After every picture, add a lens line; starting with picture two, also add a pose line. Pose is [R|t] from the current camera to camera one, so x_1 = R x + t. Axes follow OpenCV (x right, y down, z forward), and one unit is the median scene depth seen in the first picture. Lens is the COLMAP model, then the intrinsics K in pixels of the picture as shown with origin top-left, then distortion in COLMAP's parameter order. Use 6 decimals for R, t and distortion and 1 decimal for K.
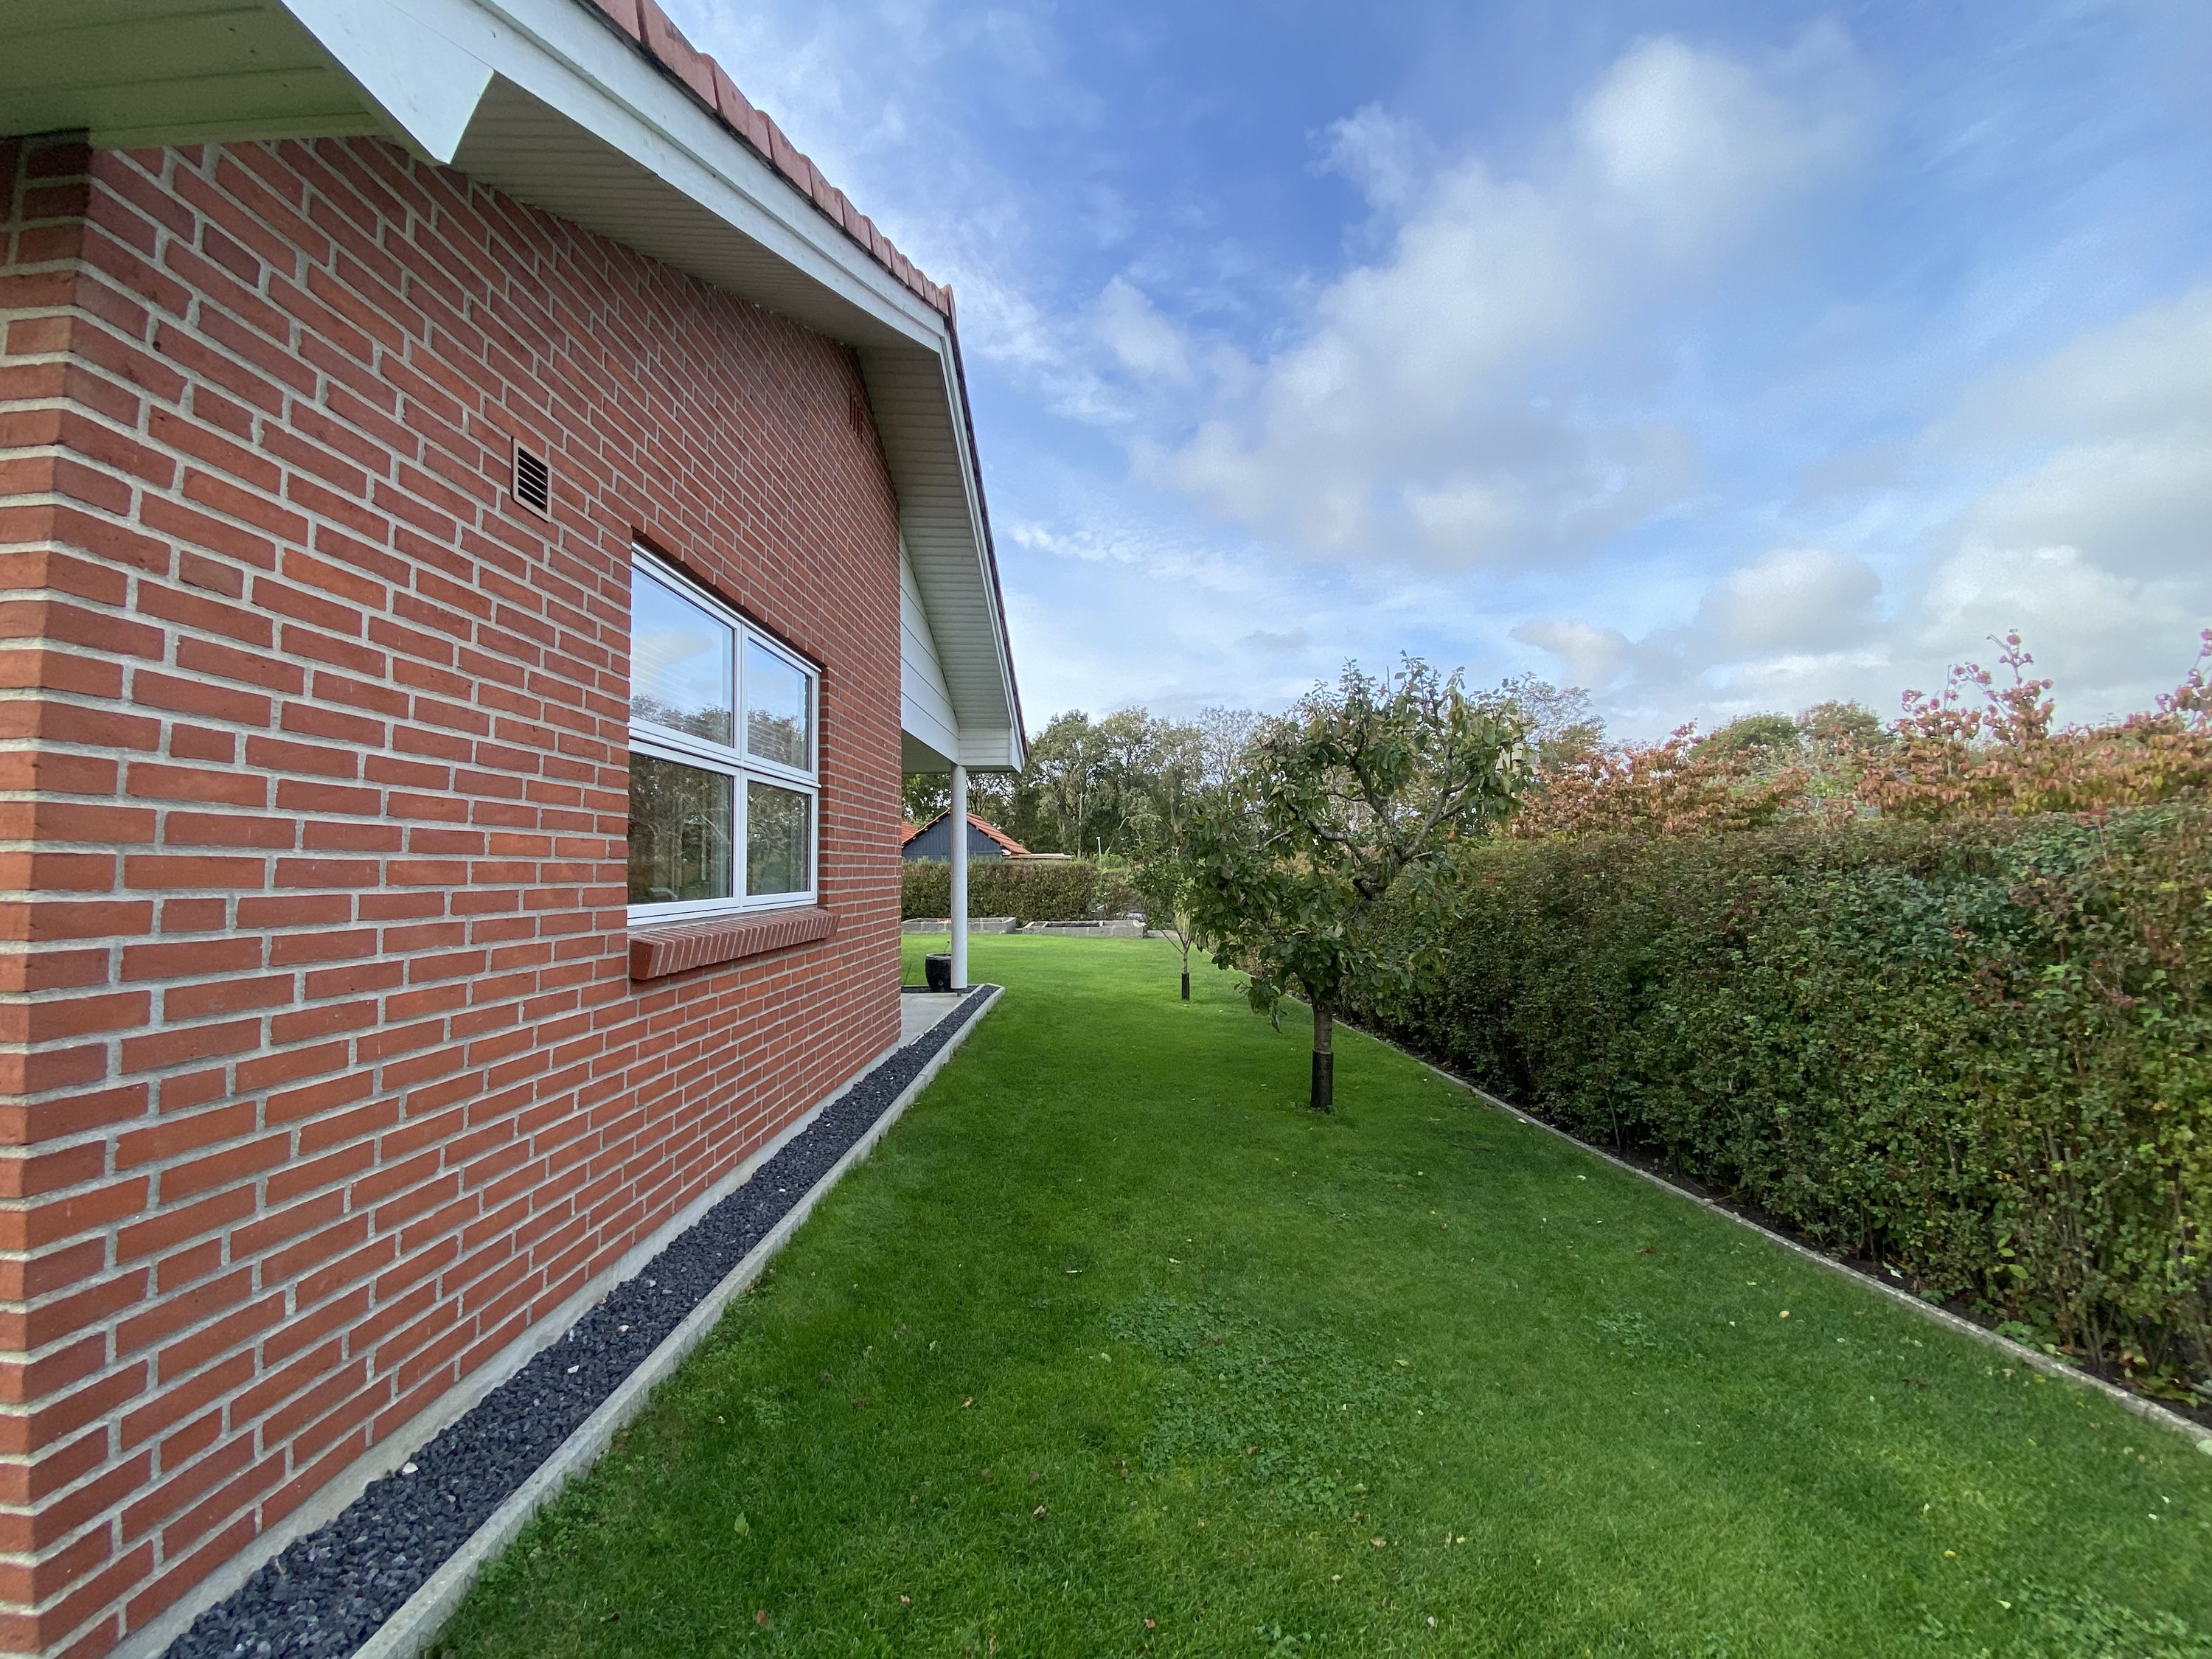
lens RADIAL K [[877.5, 0, 1103.6], [0, 877.5, 789.0], [0, 0, 1]] dist [-0.000529, -0.018117]
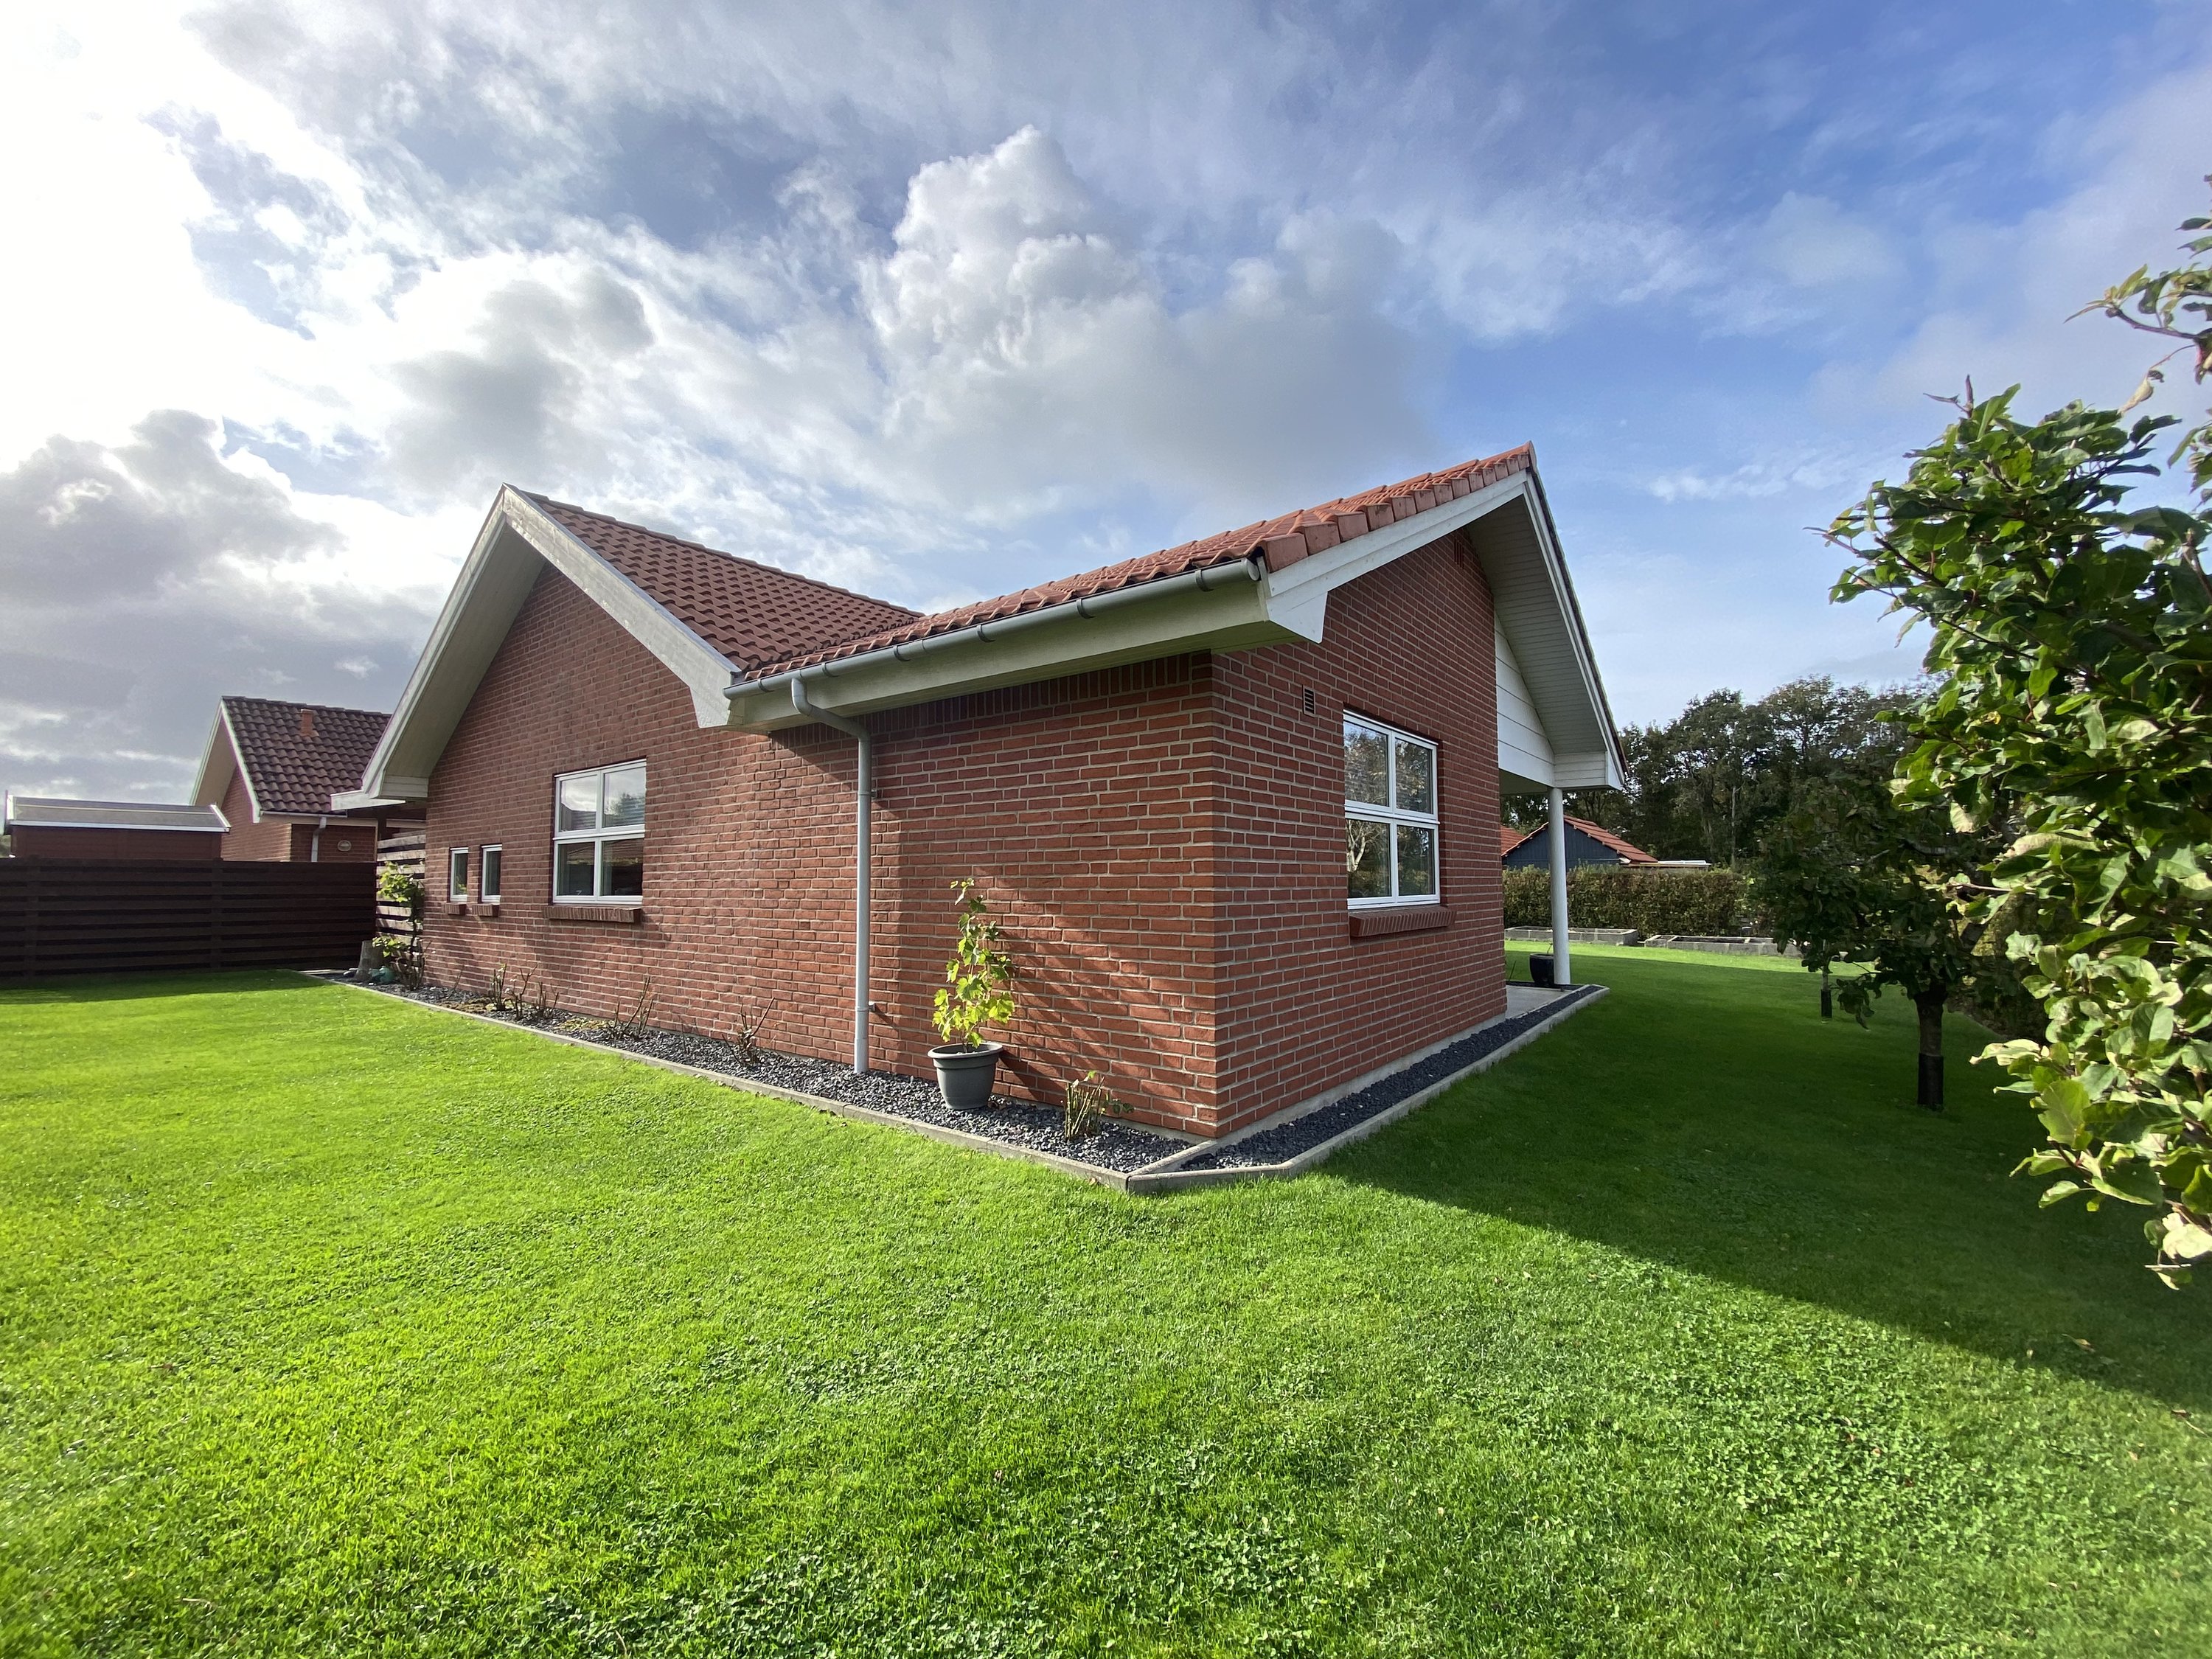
lens RADIAL K [[901.9, 0, 1106.0], [0, 901.9, 829.5], [0, 0, 1]] dist [0.016675, -0.017761]
pose [[0.800088, -0.025390, -0.599345, 0.125032], [0.049188, 0.998516, 0.023364, -0.050609], [0.597863, -0.048174, 0.800150, -0.498607]]
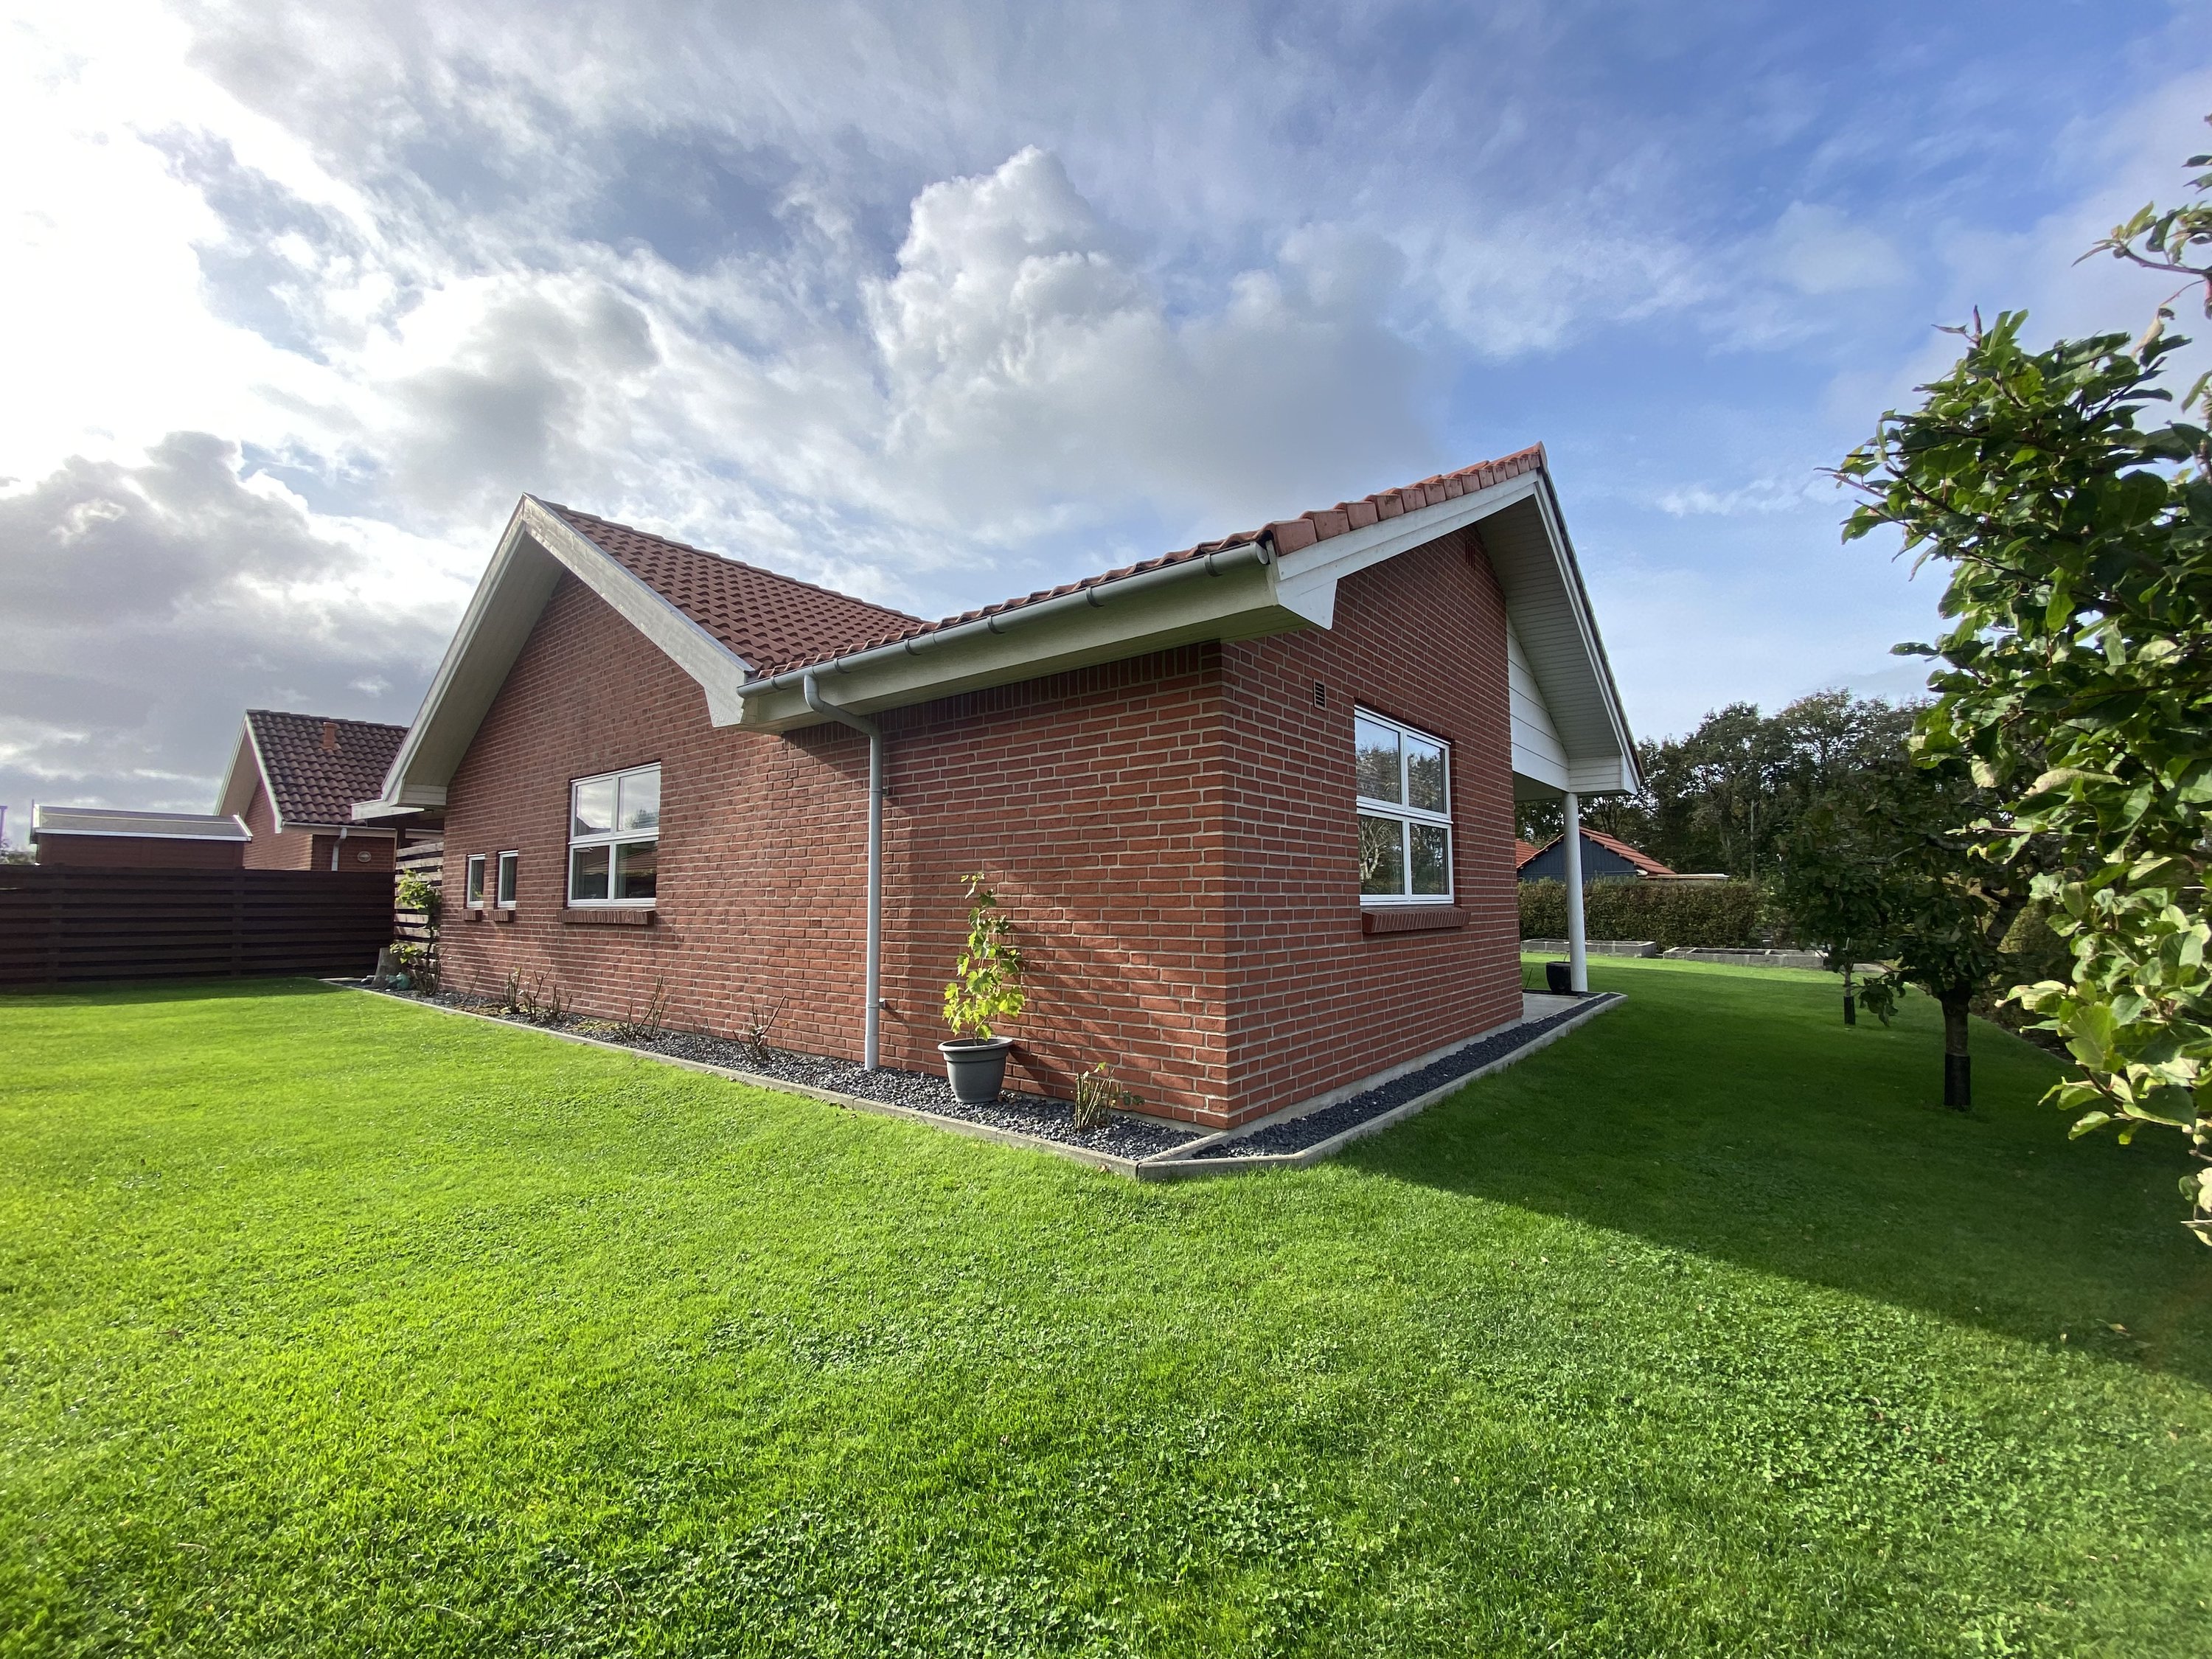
lens RADIAL K [[901.9, 0, 1106.0], [0, 901.9, 829.5], [0, 0, 1]] dist [0.016675, -0.017761]
pose [[0.791556, -0.038525, -0.609881, 0.125420], [0.050909, 0.998699, 0.002988, -0.023447], [0.608972, -0.033413, 0.792487, -0.497018]]
